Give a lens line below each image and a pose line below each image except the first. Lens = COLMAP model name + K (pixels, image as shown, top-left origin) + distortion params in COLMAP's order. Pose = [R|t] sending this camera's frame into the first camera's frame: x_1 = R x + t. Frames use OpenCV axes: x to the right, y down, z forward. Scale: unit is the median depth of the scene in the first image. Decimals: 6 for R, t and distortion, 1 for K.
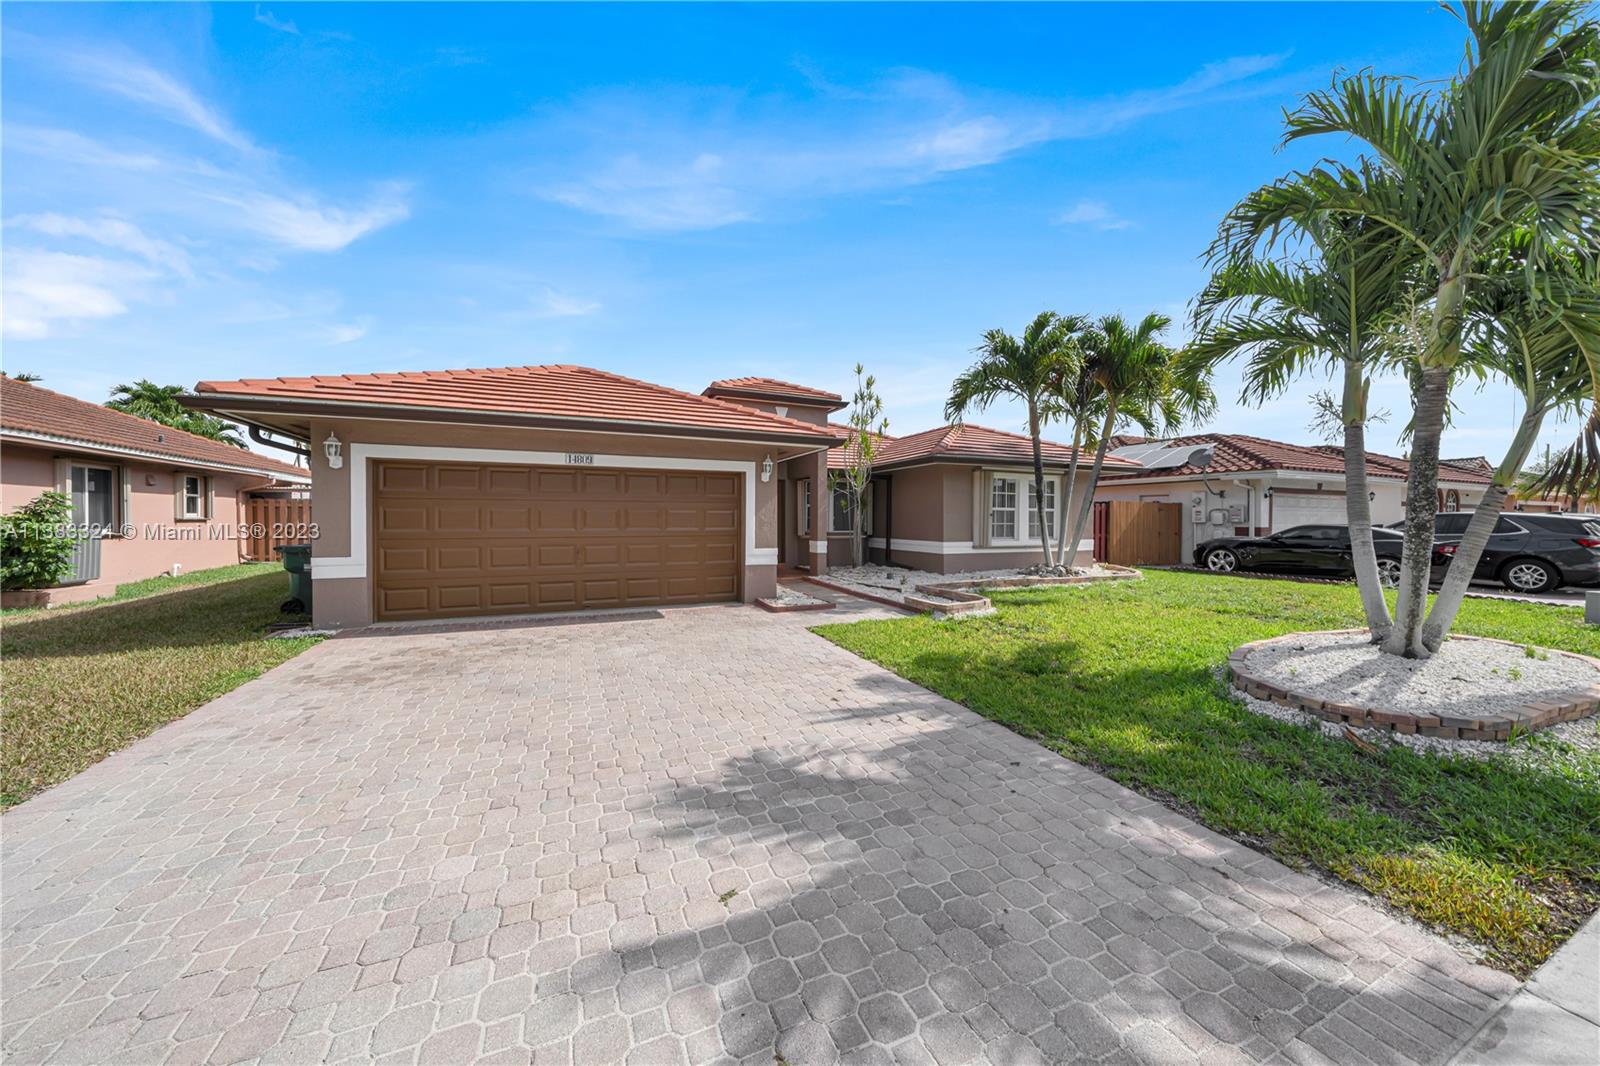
lens RADIAL K [[558.9, 0, 810.6], [0, 558.9, 529.9], [0, 0, 1]] dist [-0.003463, -0.000348]
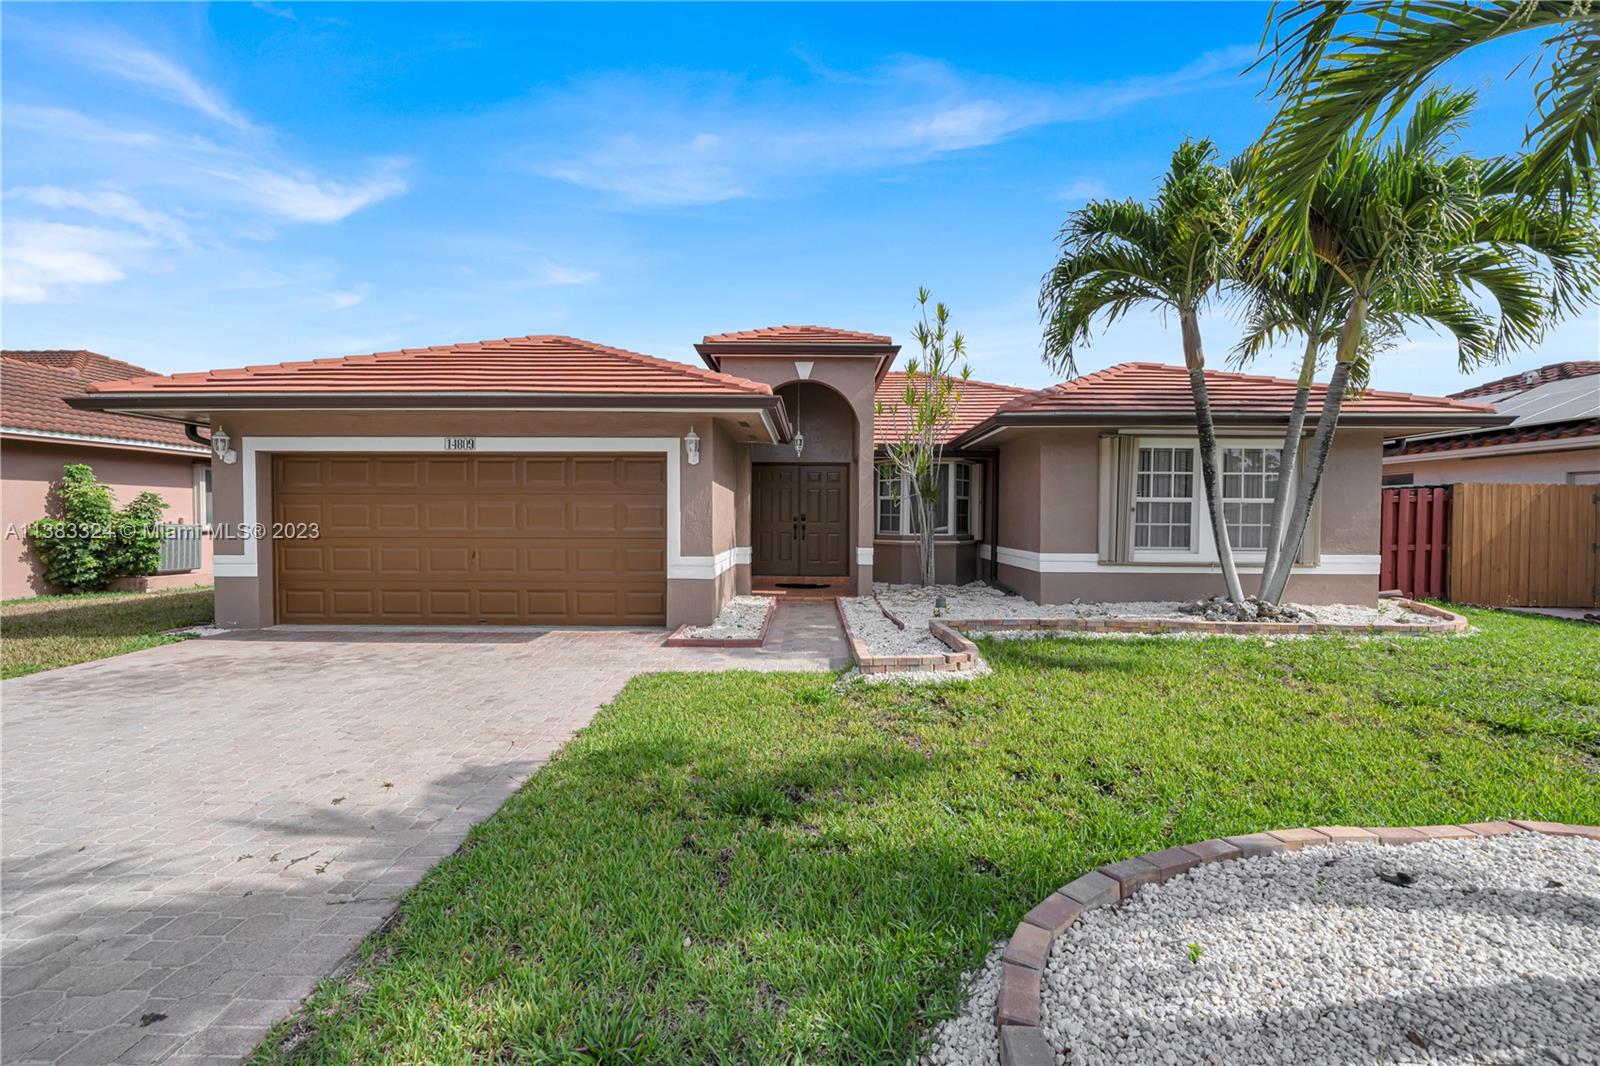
lens RADIAL K [[684.9, 0, 804.2], [0, 684.9, 533.5], [0, 0, 1]] dist [-0.000553, 0.001186]
pose [[0.909019, 0.011072, -0.416608, 0.370065], [-0.008579, 0.999932, 0.007858, -0.004748], [0.416667, -0.003569, 0.909052, 0.224115]]
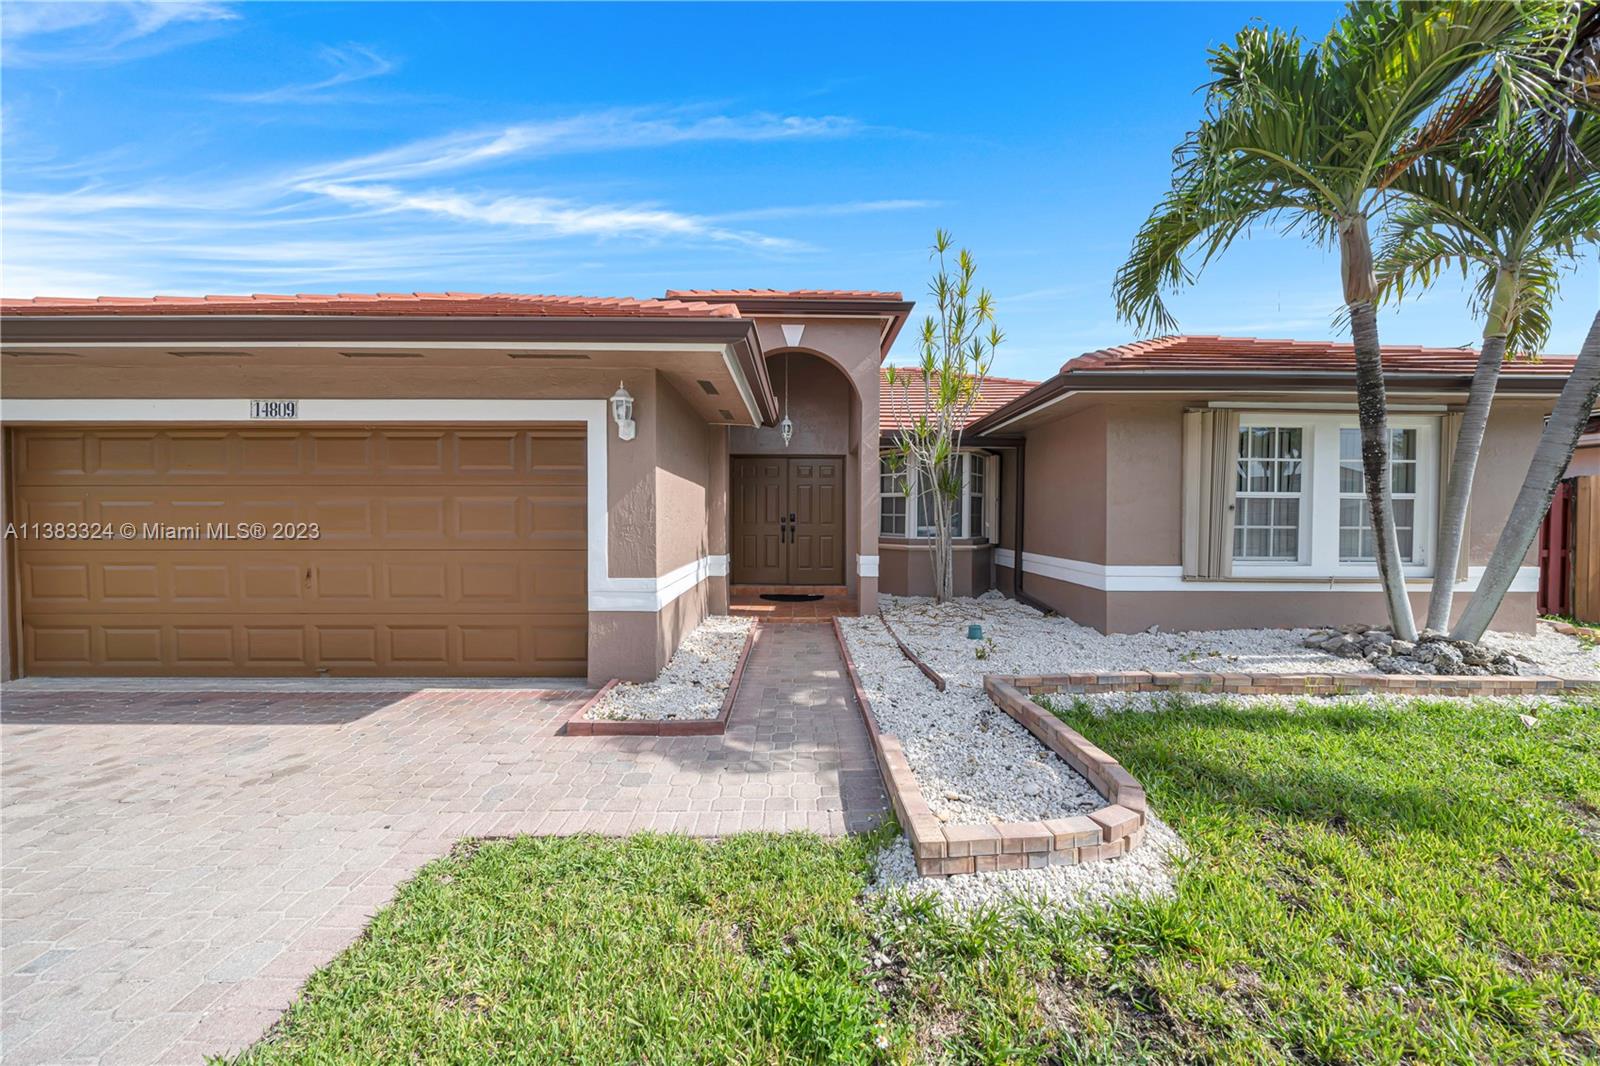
lens RADIAL K [[558.9, 0, 810.2], [0, 558.9, 527.1], [0, 0, 1]] dist [-0.003463, -0.000348]
pose [[0.921032, 0.008433, -0.389395, 0.222804], [-0.007070, 0.999963, 0.004932, -0.013245], [0.389422, -0.001789, 0.921058, 0.545606]]
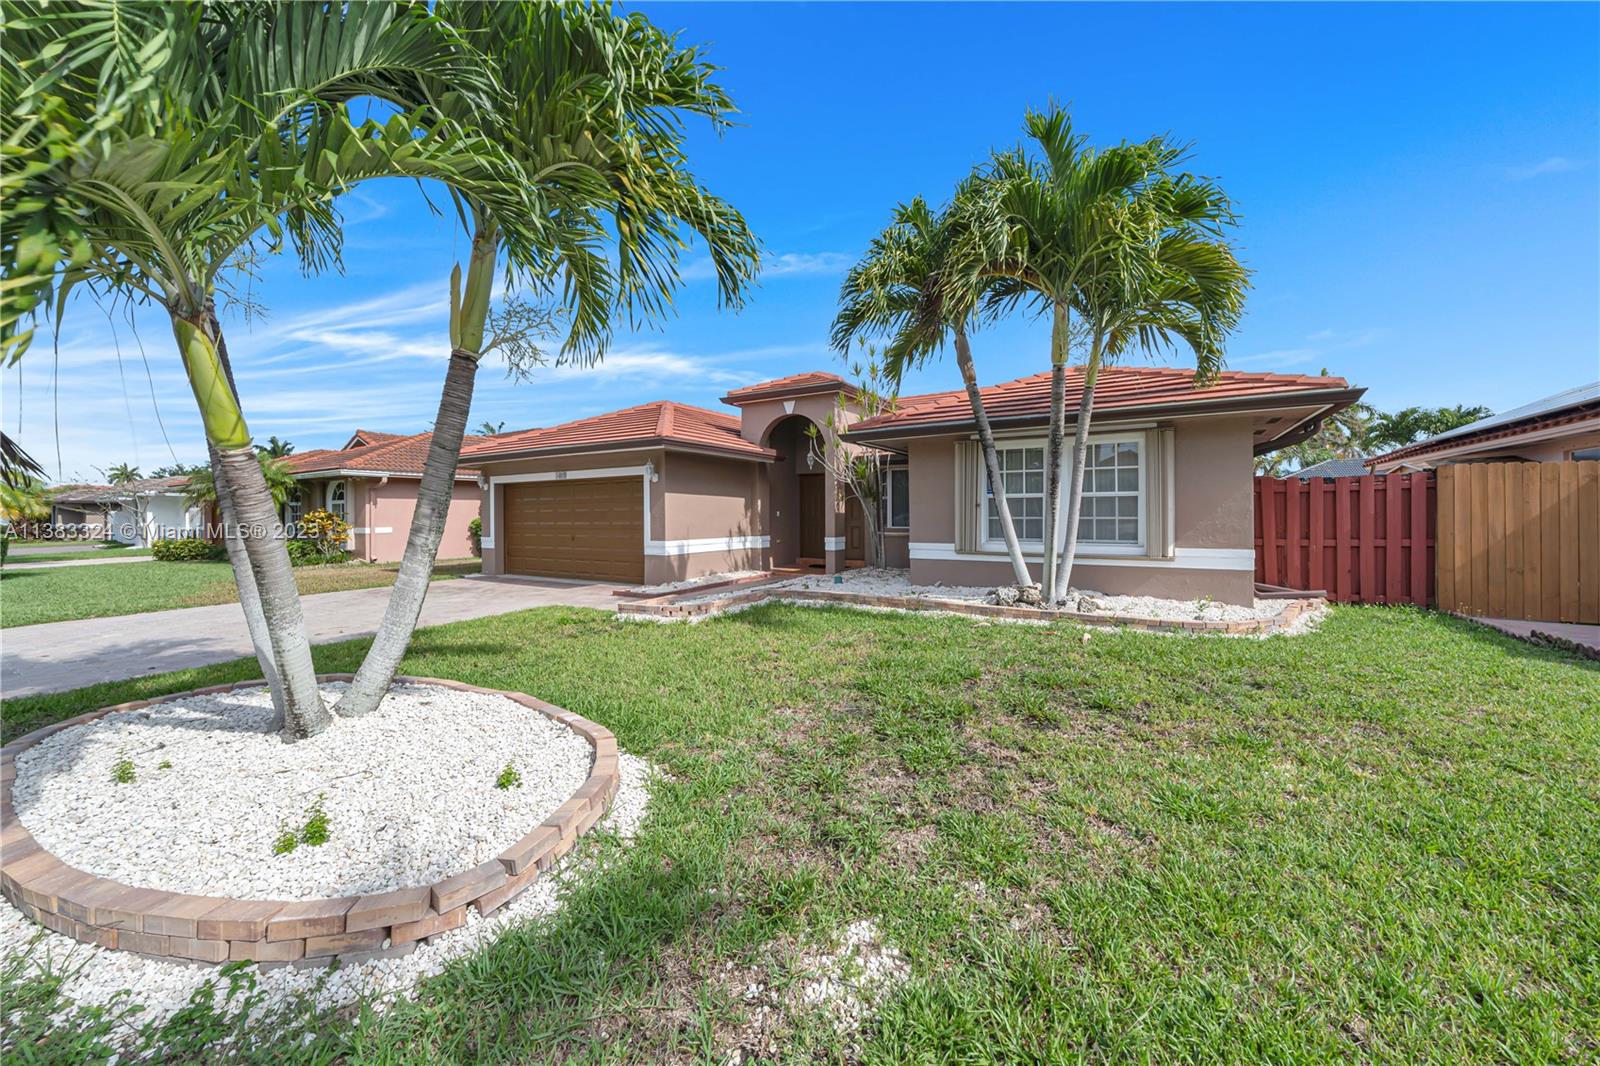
lens RADIAL K [[558.9, 0, 821.3], [0, 558.9, 521.8], [0, 0, 1]] dist [-0.003463, -0.000348]
pose [[0.594868, 0.003185, -0.803817, 0.908781], [-0.005565, 0.999985, -0.000155, -0.006483], [0.803804, 0.004565, 0.594877, 0.528725]]
